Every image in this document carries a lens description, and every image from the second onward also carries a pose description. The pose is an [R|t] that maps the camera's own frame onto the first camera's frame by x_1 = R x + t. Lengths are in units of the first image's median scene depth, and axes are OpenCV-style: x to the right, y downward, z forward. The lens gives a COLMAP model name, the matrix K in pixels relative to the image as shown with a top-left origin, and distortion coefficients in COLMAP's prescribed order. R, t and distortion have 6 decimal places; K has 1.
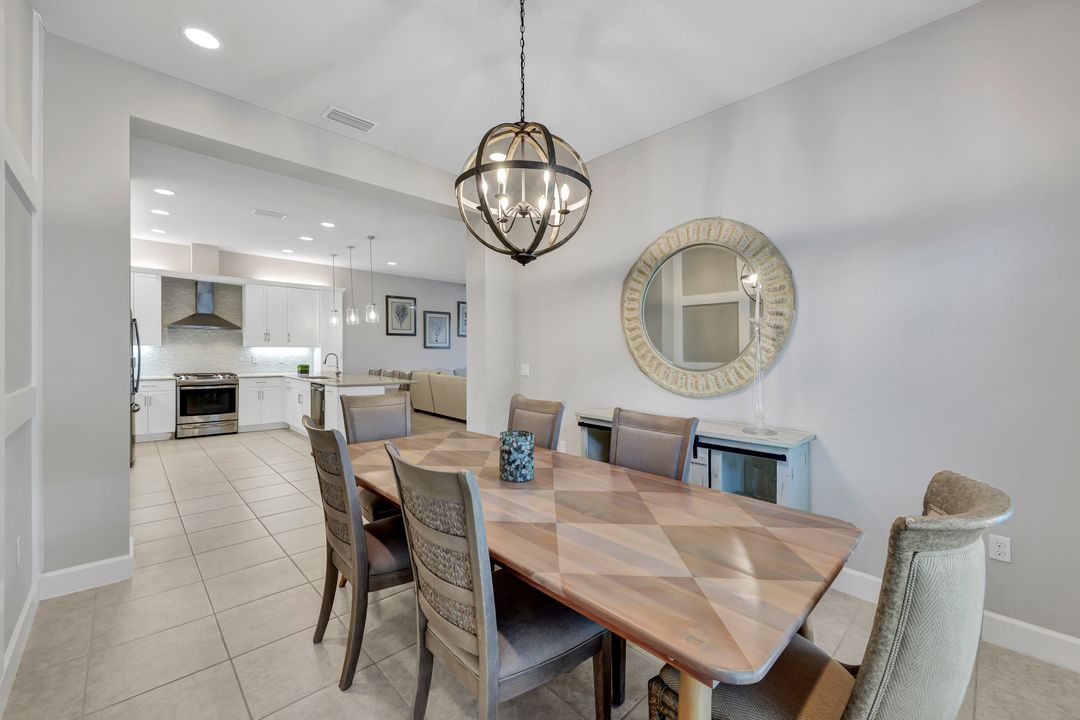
lens RADIAL K [[436.3, 0, 534.3], [0, 436.3, 356.1], [0, 0, 1]] dist [-0.001570, 0.000527]
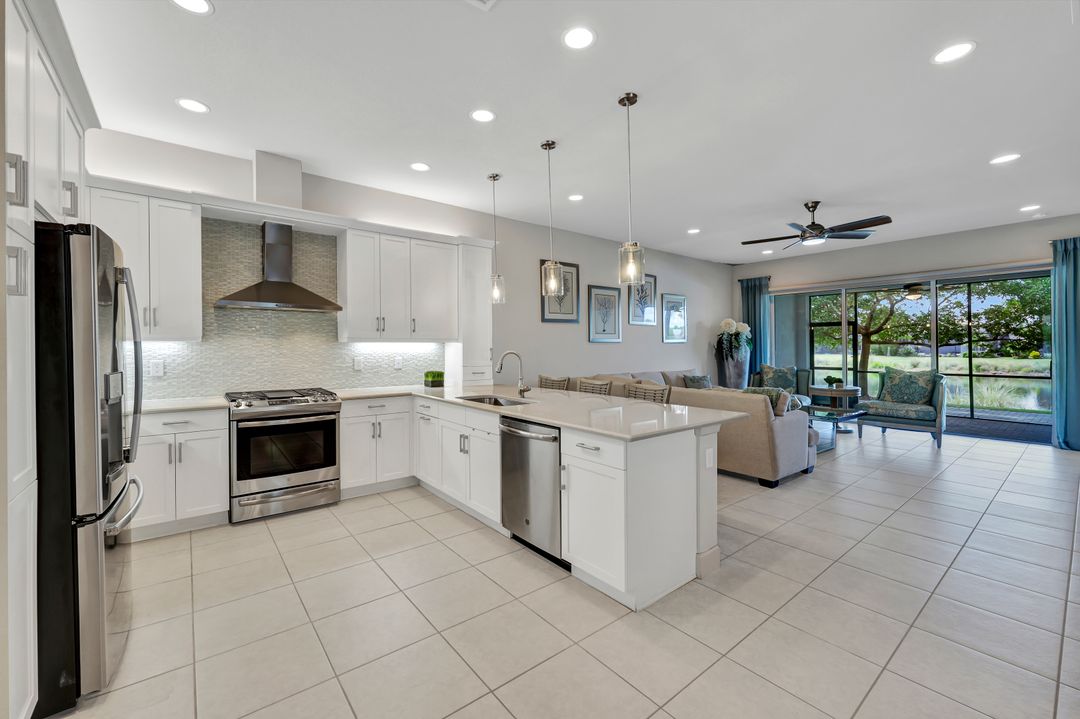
lens RADIAL K [[436.3, 0, 532.3], [0, 436.3, 353.1], [0, 0, 1]] dist [-0.001570, 0.000527]
pose [[0.996084, -0.007673, -0.088081, -0.296713], [0.008316, 0.999941, 0.006932, -0.007160], [0.088023, -0.007637, 0.996089, 0.366372]]
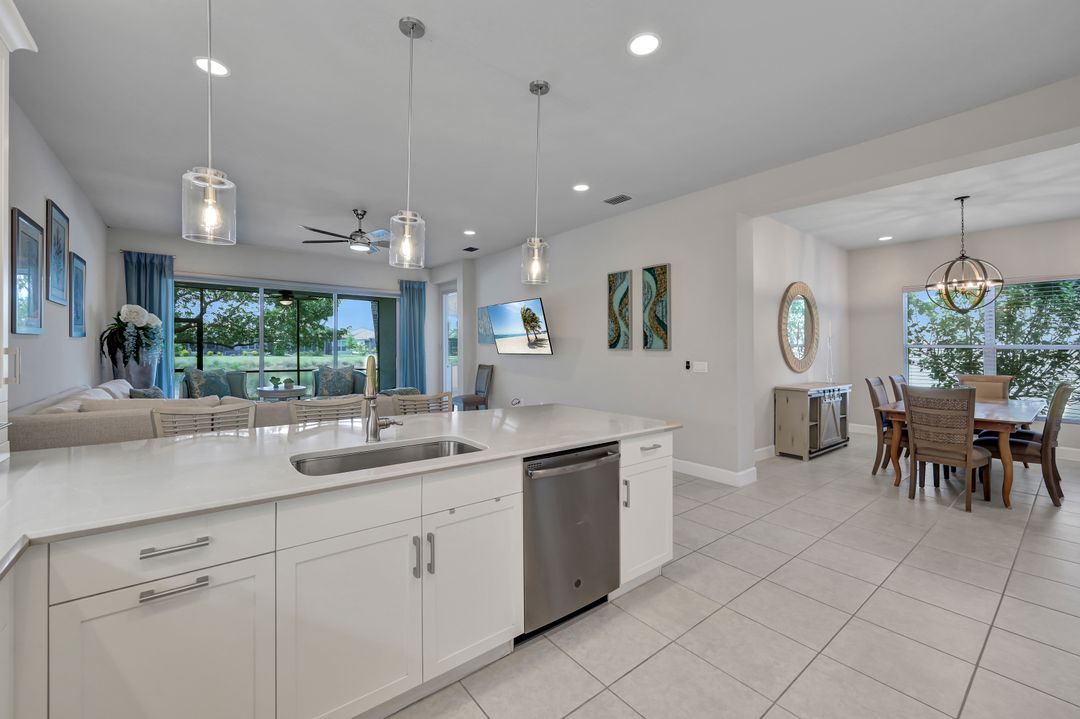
lens RADIAL K [[436.3, 0, 533.0], [0, 436.3, 350.7], [0, 0, 1]] dist [-0.001570, 0.000527]
pose [[0.084534, -0.008036, 0.996388, -0.544236], [-0.005315, 0.999950, 0.008515, -0.010654], [-0.996406, -0.006016, 0.084487, 0.661974]]
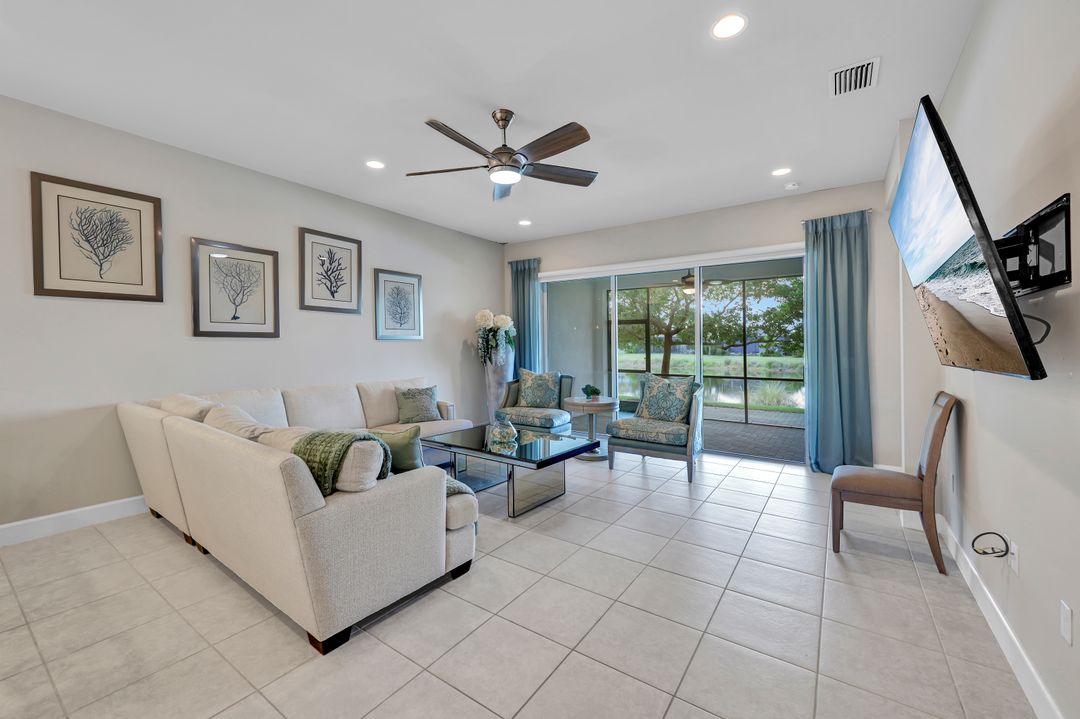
lens RADIAL K [[436.3, 0, 541.7], [0, 436.3, 345.9], [0, 0, 1]] dist [-0.001570, 0.000527]
pose [[0.975905, -0.001600, 0.218190, -0.042629], [0.002529, 0.999989, -0.003980, -0.008087], [-0.218181, 0.004435, 0.975898, 0.601835]]
